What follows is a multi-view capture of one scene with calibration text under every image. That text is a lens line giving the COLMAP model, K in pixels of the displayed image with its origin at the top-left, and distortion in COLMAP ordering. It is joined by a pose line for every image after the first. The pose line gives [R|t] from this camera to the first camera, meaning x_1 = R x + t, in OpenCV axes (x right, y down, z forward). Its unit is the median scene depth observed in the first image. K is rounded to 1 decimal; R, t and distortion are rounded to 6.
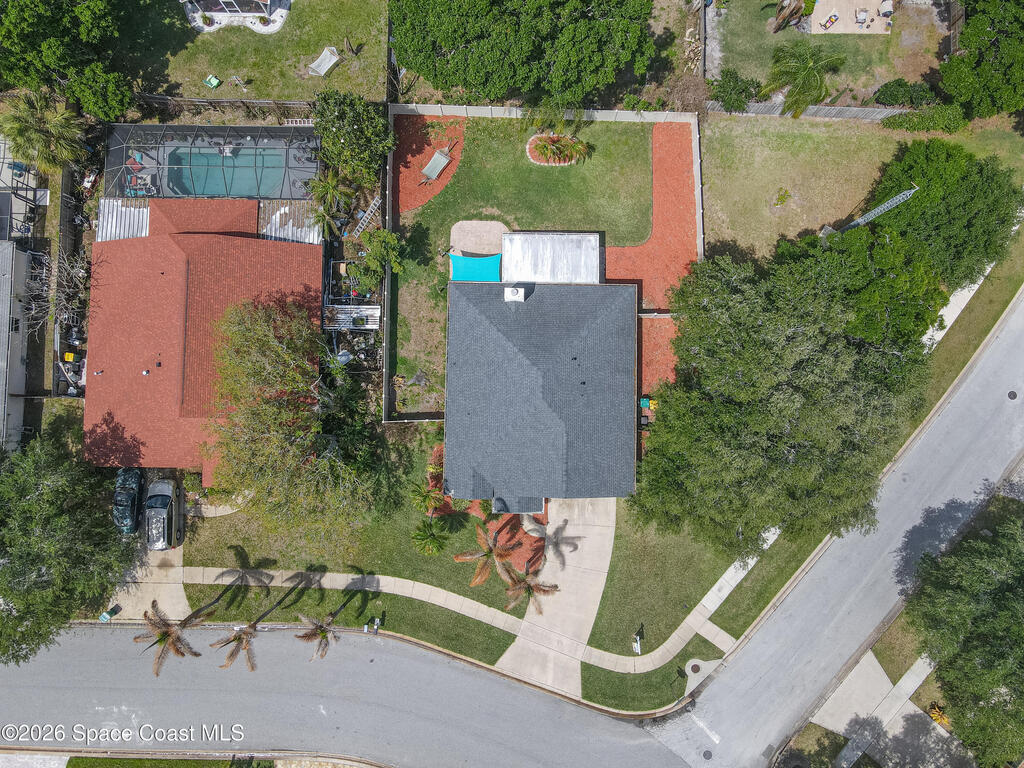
lens RADIAL K [[748.8, 0, 512.2], [0, 748.8, 380.9], [0, 0, 1]] dist [0.007731, 0.011486]
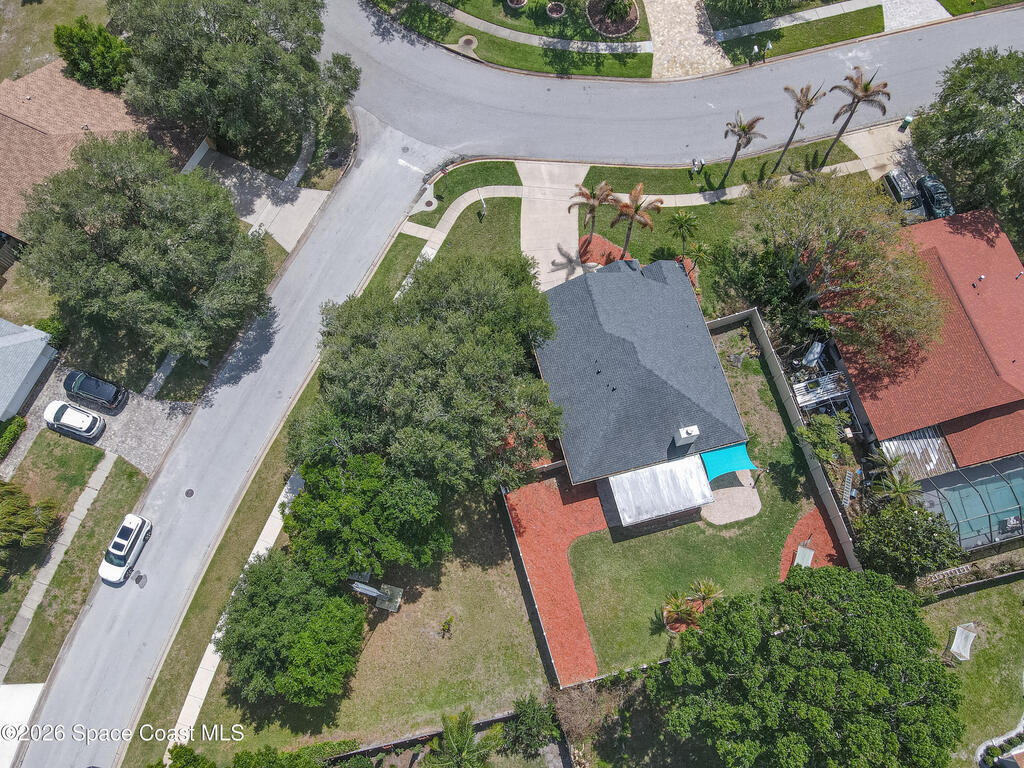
lens RADIAL K [[748.8, 0, 508.3], [0, 748.8, 379.1], [0, 0, 1]] dist [0.007731, 0.011486]
pose [[-0.964589, 0.256281, -0.062352, 0.268048], [-0.260600, -0.889568, 0.375174, -0.347689], [0.040684, 0.378138, 0.924855, 0.002464]]
